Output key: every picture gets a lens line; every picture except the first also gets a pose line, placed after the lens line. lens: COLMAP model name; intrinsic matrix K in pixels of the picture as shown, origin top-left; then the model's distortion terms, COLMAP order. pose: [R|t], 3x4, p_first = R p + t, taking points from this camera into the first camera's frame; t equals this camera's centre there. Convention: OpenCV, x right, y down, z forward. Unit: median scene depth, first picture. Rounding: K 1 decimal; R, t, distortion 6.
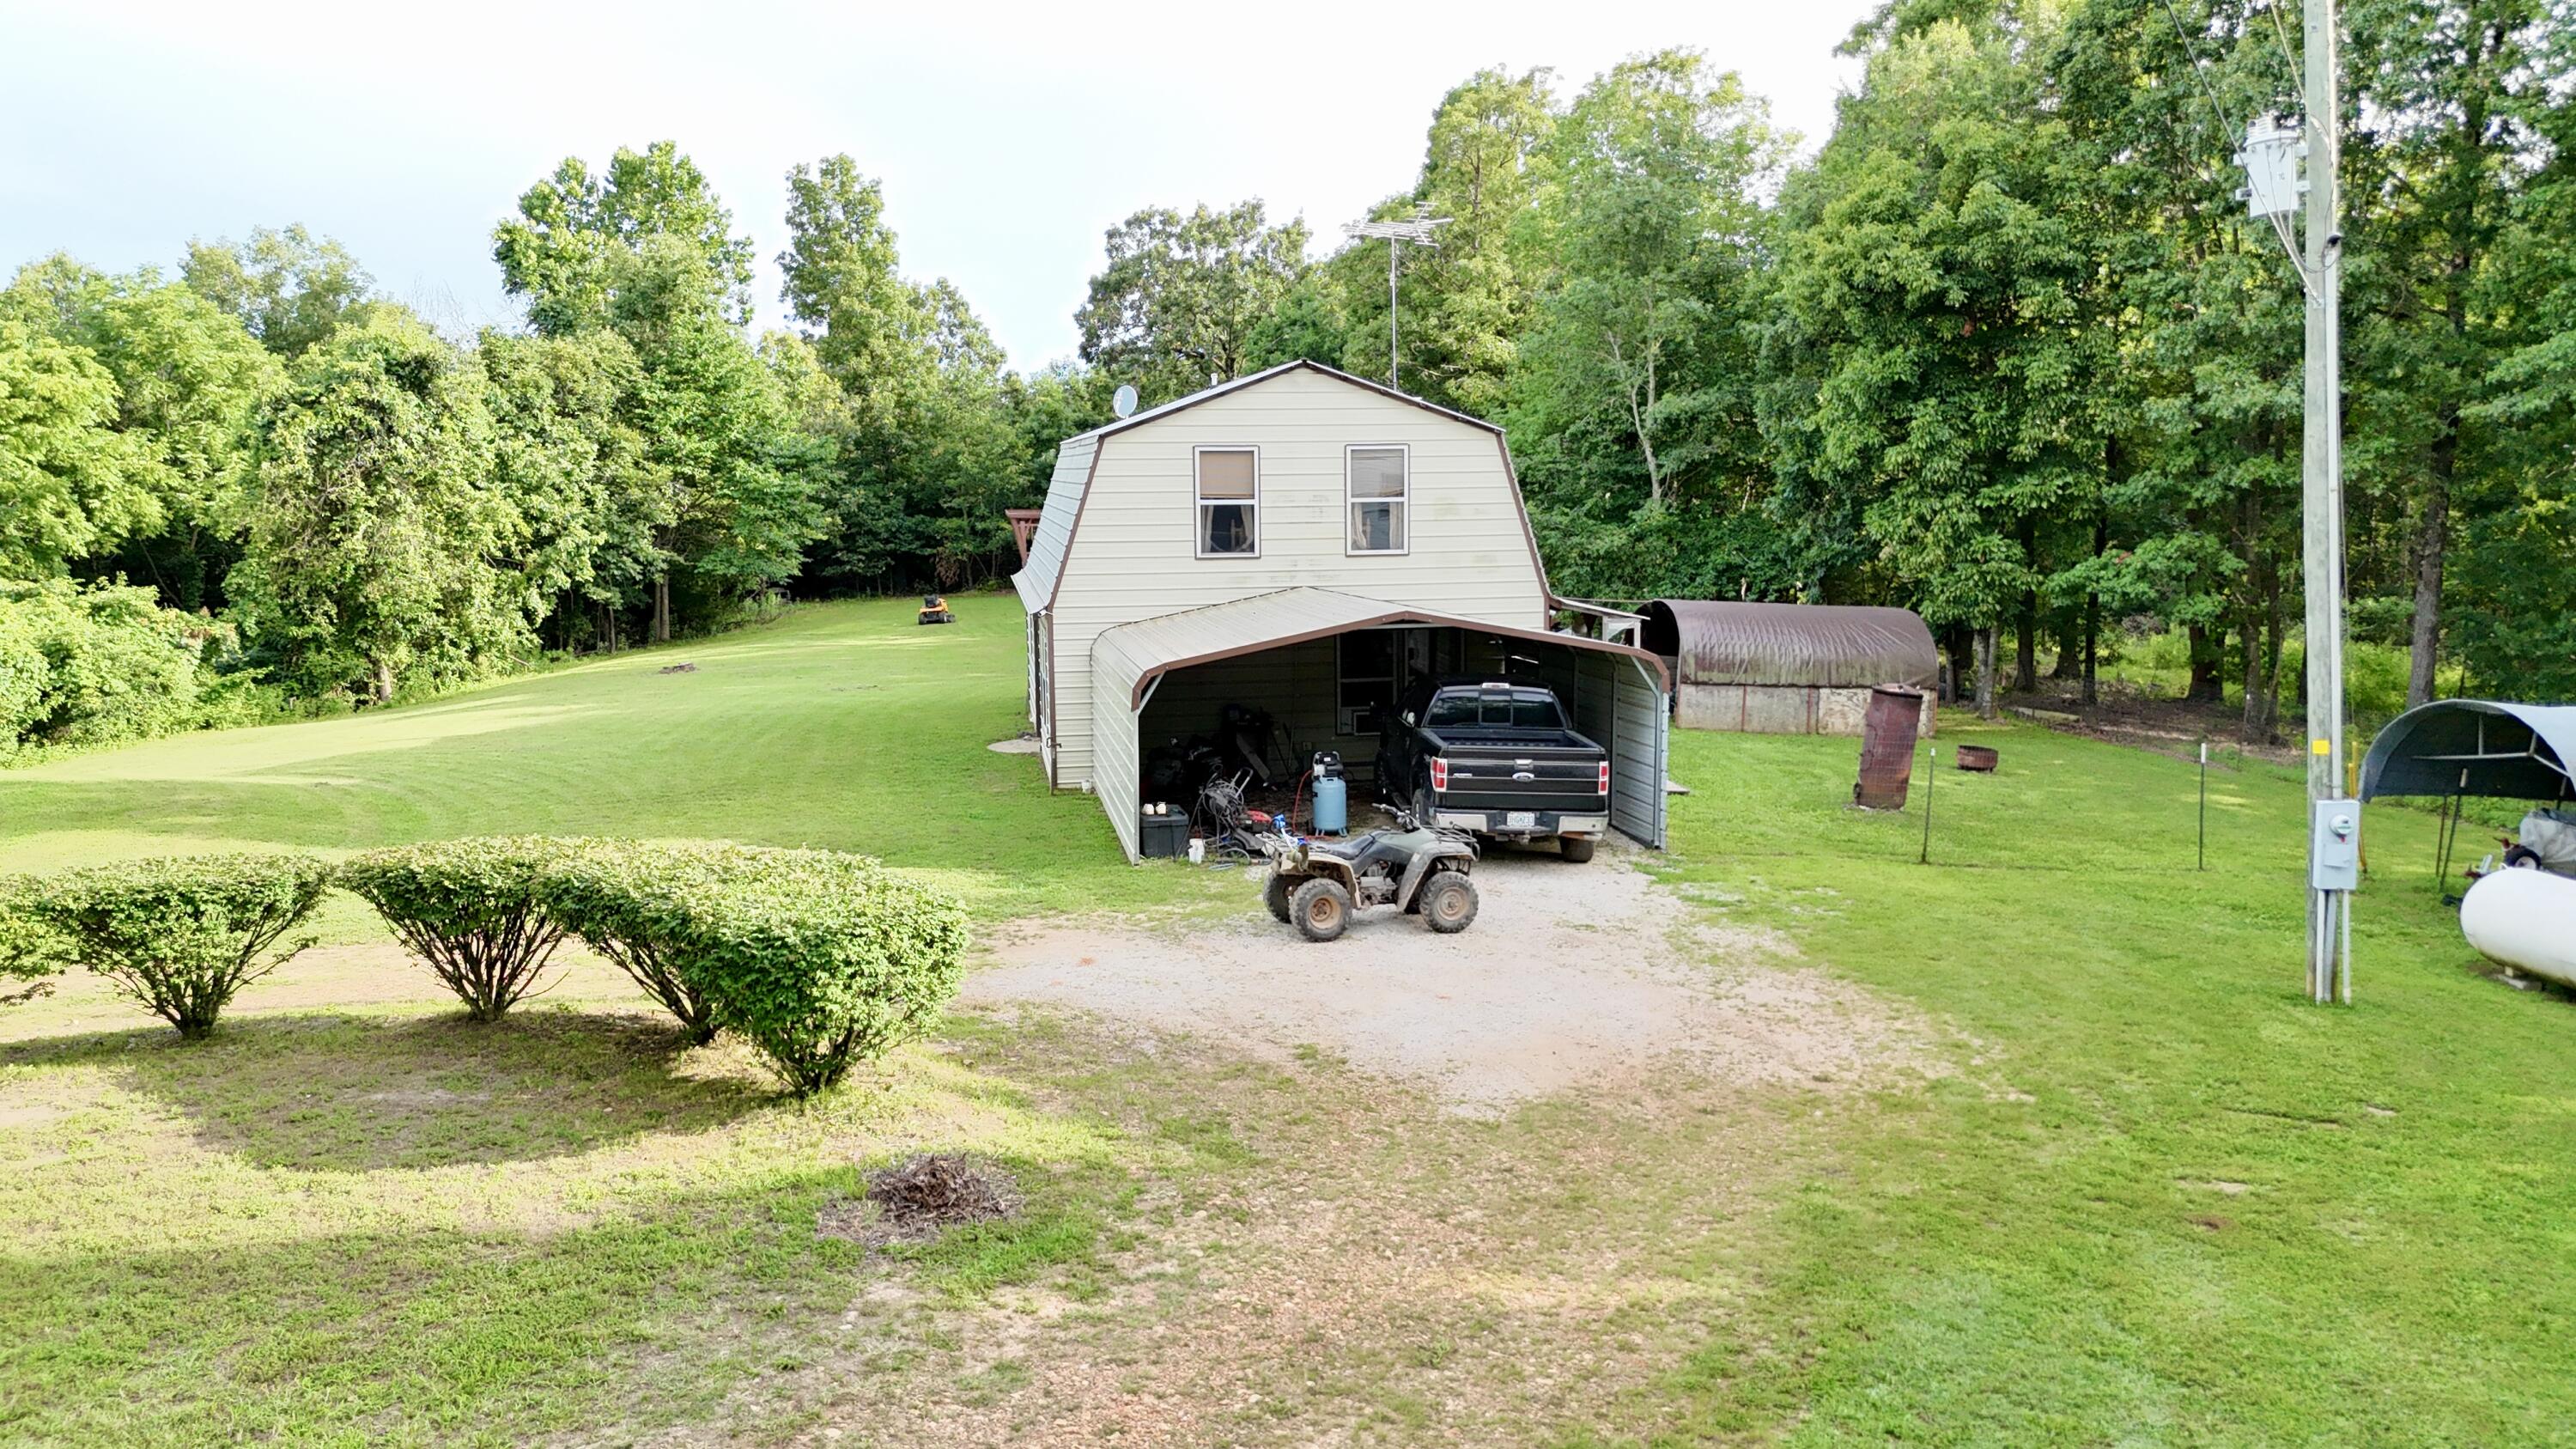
lens RADIAL K [[1903.3, 0, 1281.4], [0, 1903.3, 711.0], [0, 0, 1]] dist [0.058747, -0.059044]
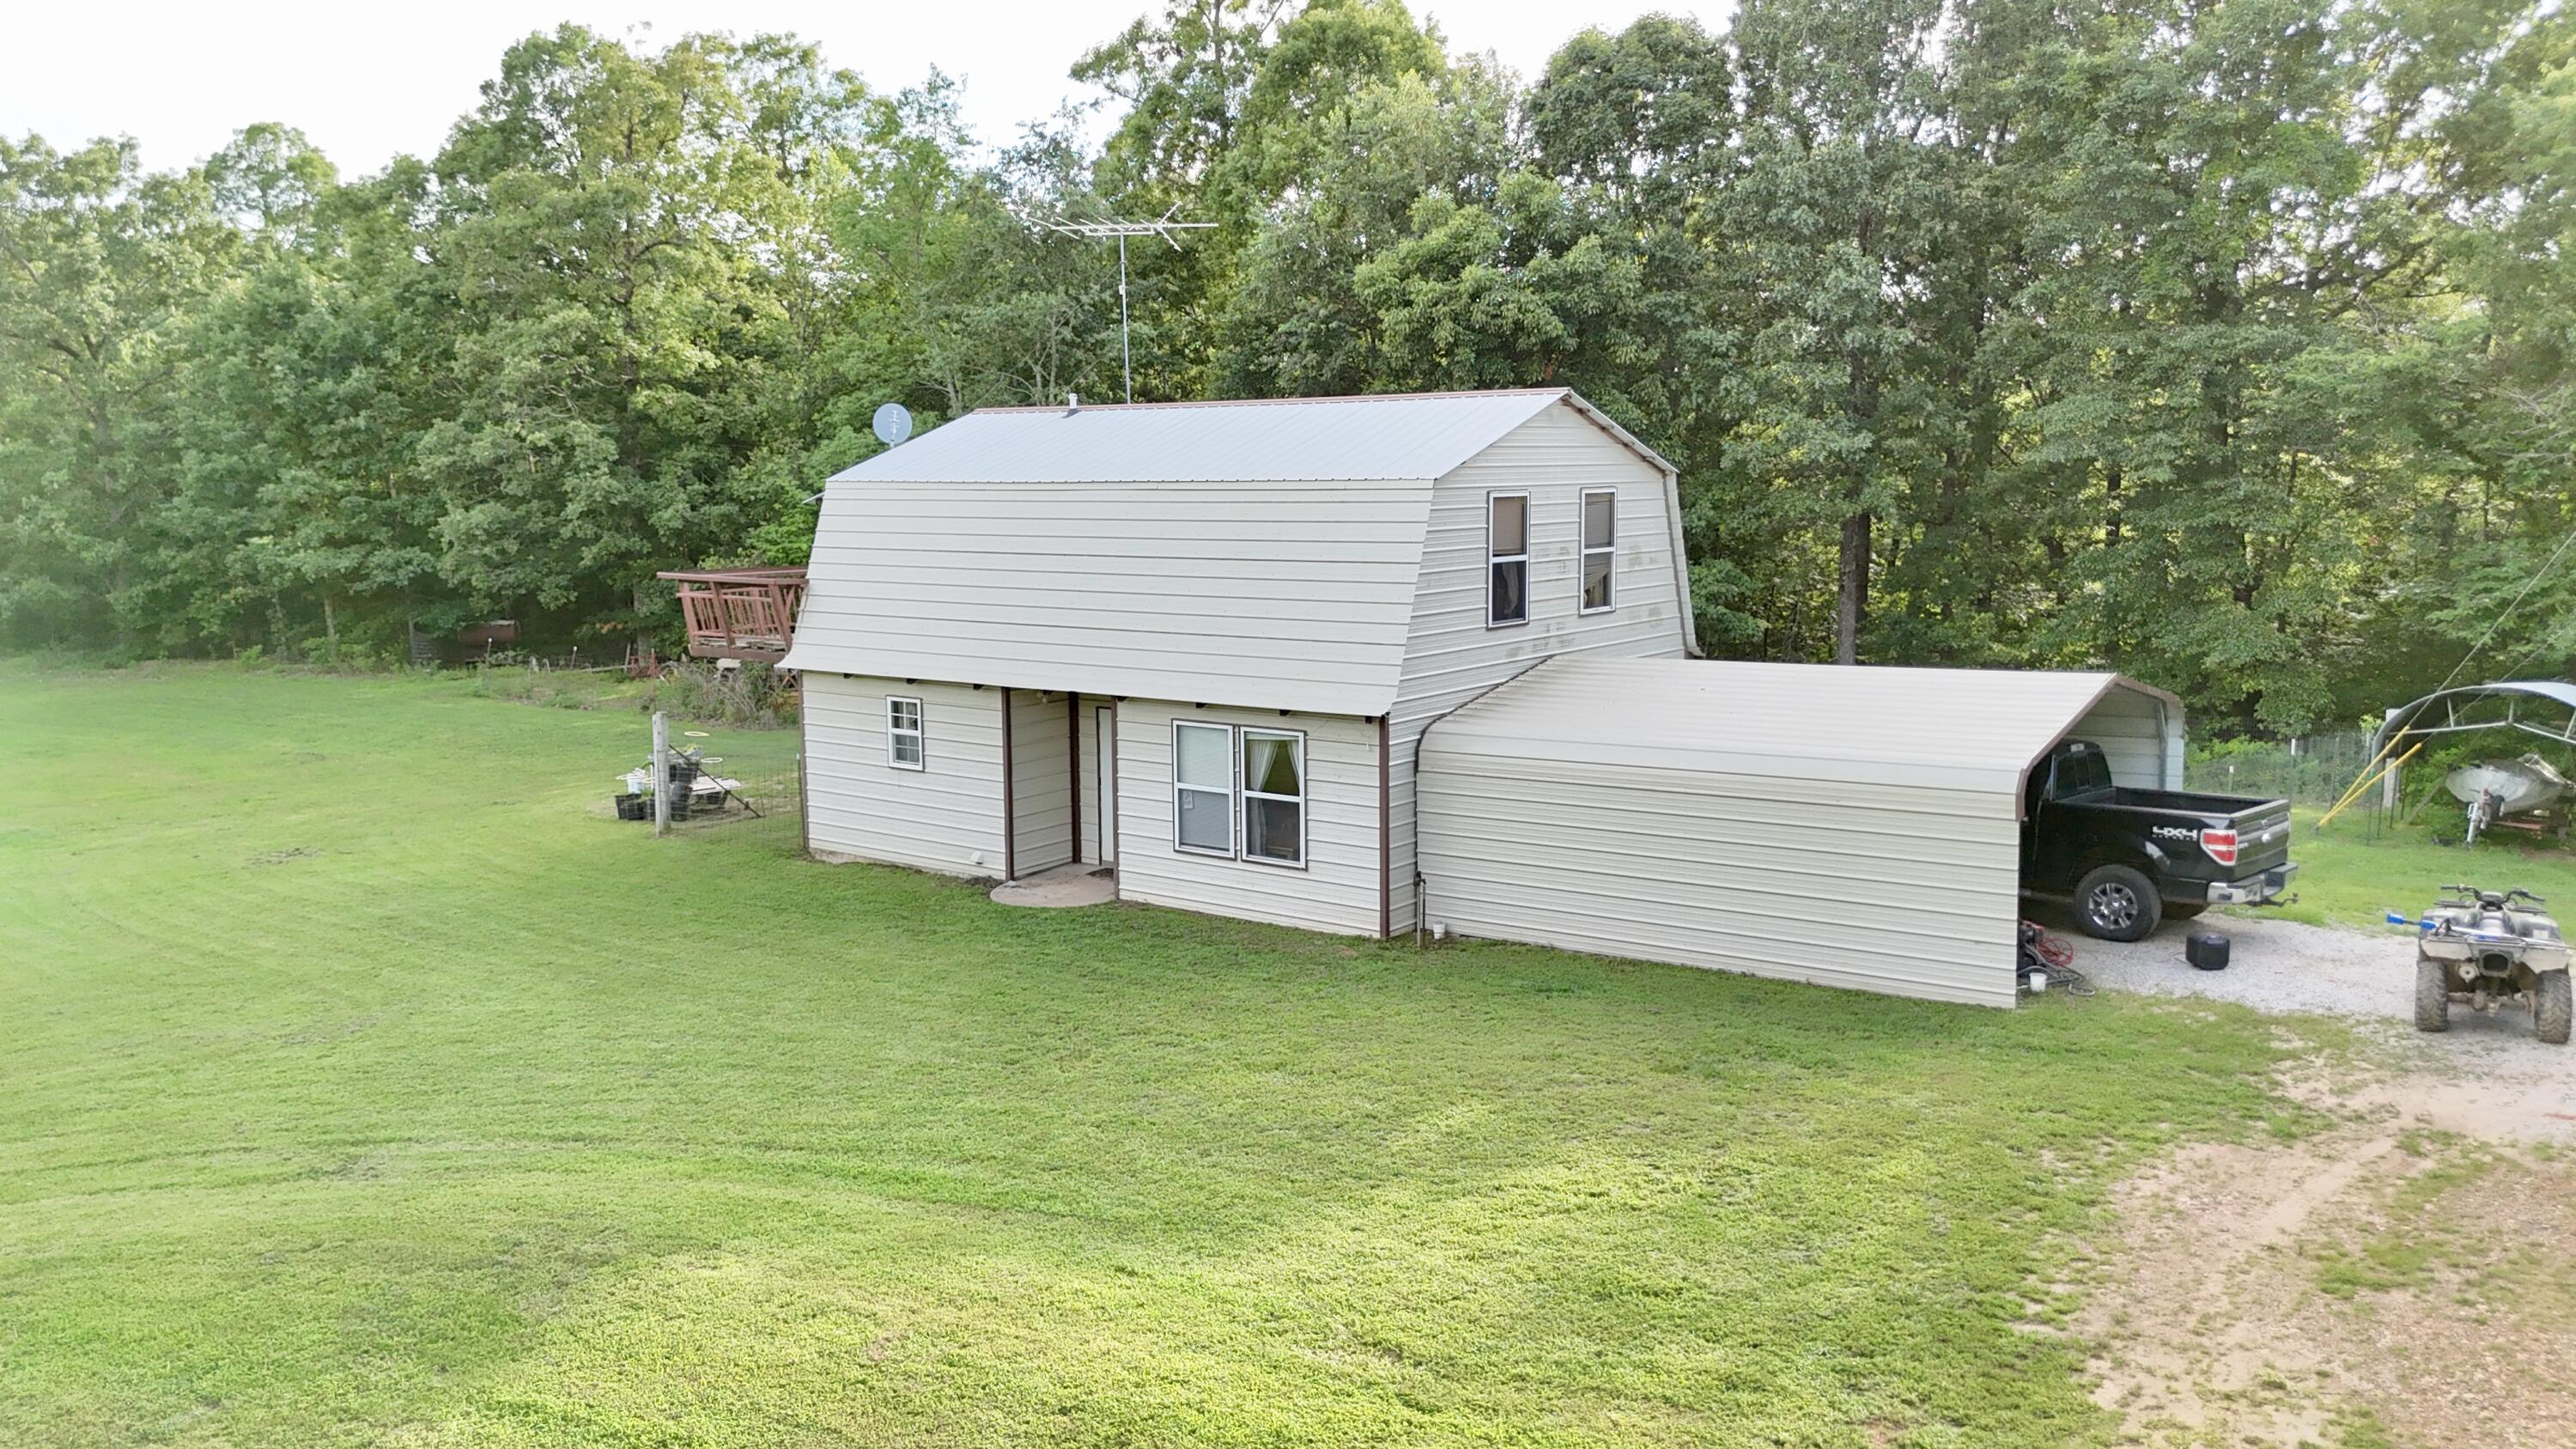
lens RADIAL K [[1908.7, 0, 1280.8], [0, 1908.7, 720.8], [0, 0, 1]] dist [0.066859, -0.080170]
pose [[0.723355, -0.088276, 0.684810, -0.676024], [0.090771, 0.995344, 0.032426, -0.076040], [-0.684483, 0.038706, 0.728000, 0.462127]]
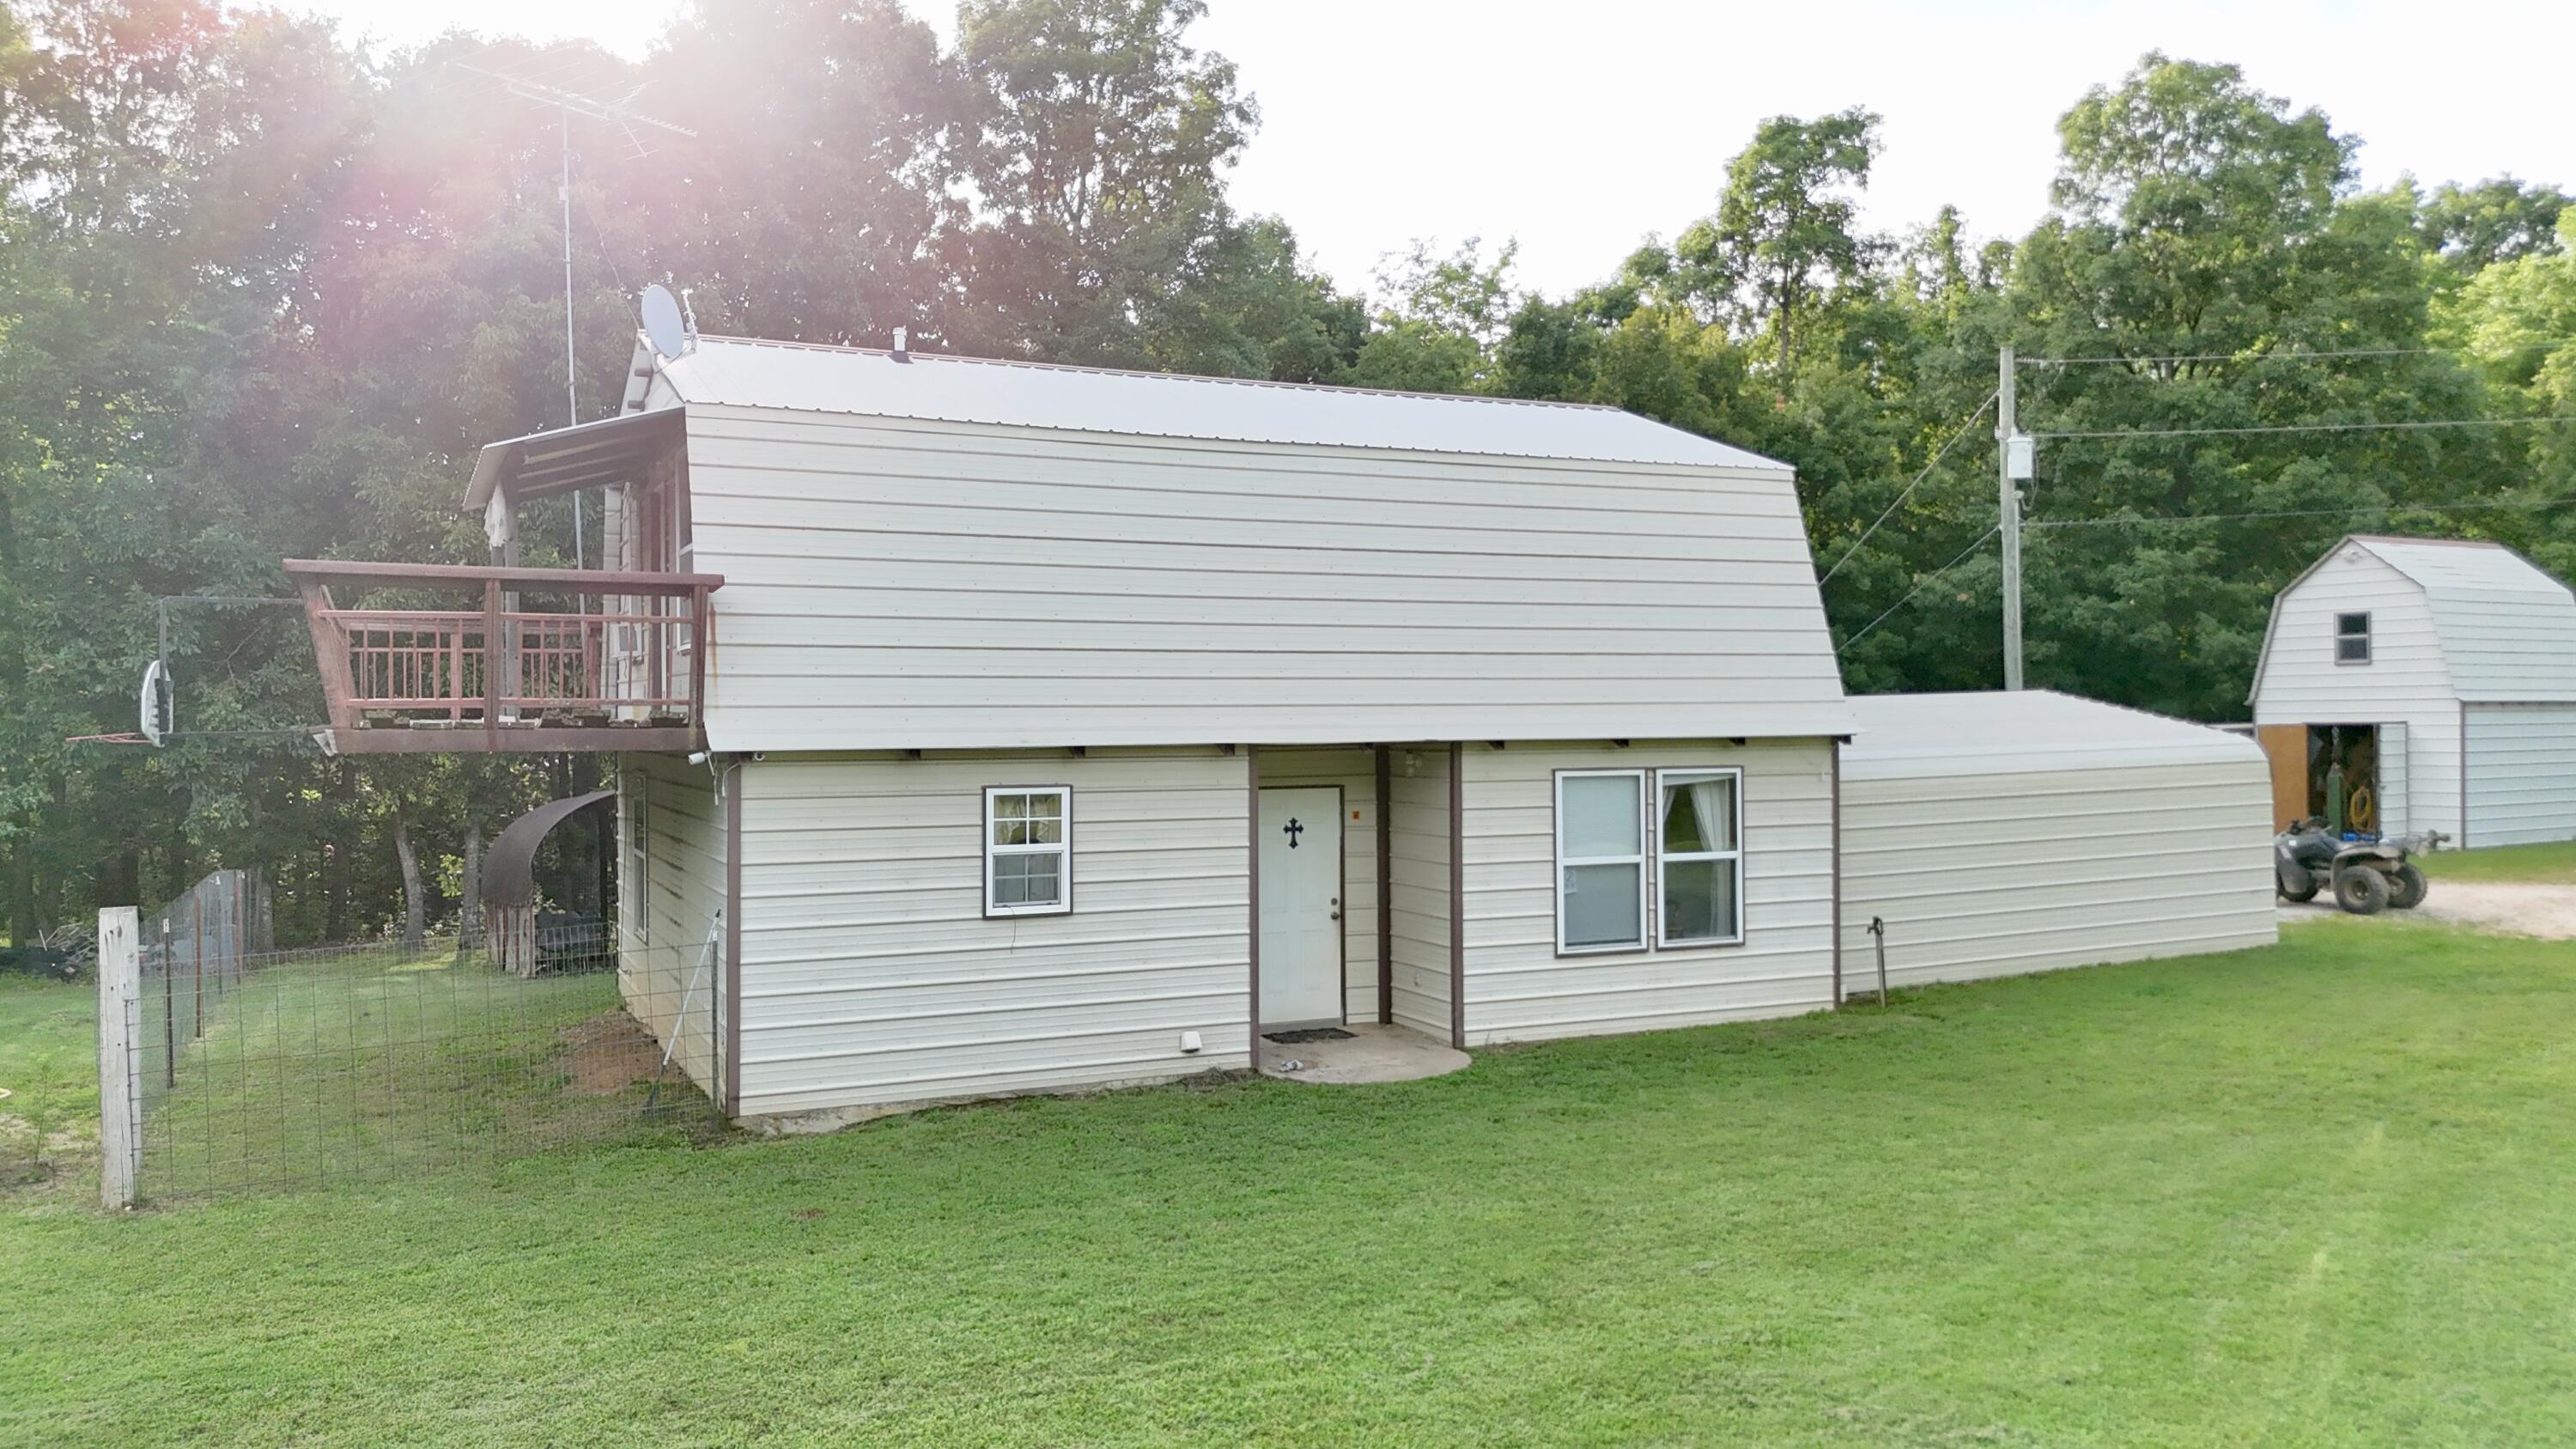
lens RADIAL K [[1908.7, 0, 1280.8], [0, 1908.7, 720.8], [0, 0, 1]] dist [0.066859, -0.080170]
pose [[-0.261212, 0.005998, 0.965263, -0.695524], [0.130362, 0.991039, 0.029120, -0.098015], [-0.956438, 0.133440, -0.259653, 1.335707]]
